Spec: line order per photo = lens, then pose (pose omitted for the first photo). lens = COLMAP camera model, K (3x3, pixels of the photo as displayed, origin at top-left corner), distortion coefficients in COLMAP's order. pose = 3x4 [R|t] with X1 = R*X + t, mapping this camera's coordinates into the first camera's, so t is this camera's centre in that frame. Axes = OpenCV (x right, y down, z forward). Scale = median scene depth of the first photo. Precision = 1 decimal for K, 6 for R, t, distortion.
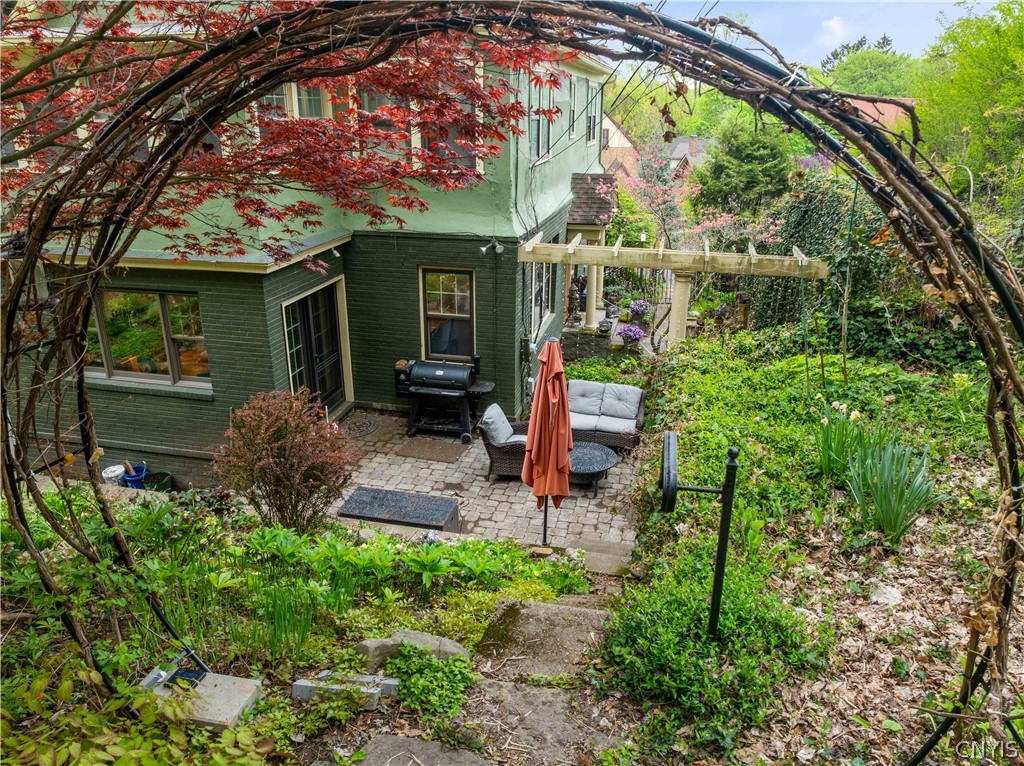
lens RADIAL K [[712.3, 0, 527.1], [0, 712.3, 382.6], [0, 0, 1]] dist [-0.037189, -0.002071]
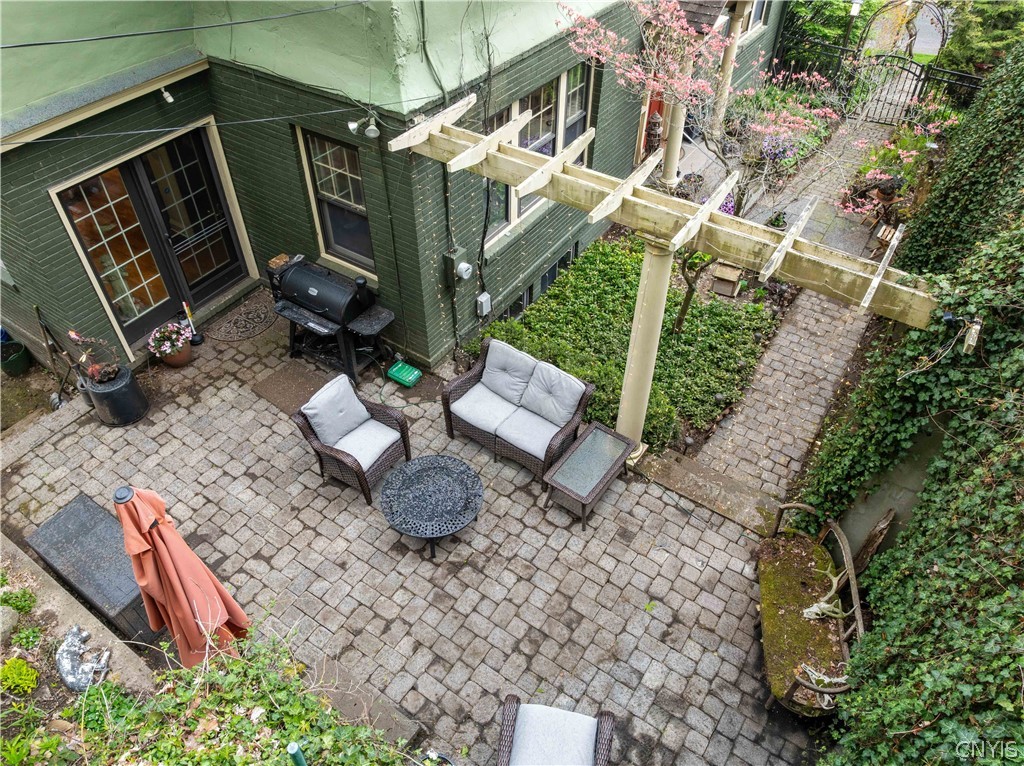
lens RADIAL K [[732.8, 0, 511.9], [0, 732.8, 391.0], [0, 0, 1]] dist [-0.035405, -0.000015]
pose [[0.931925, 0.248840, -0.263805, 0.277936], [-0.125995, 0.904291, 0.407900, -0.248406], [0.340059, -0.346895, 0.874085, 0.419290]]
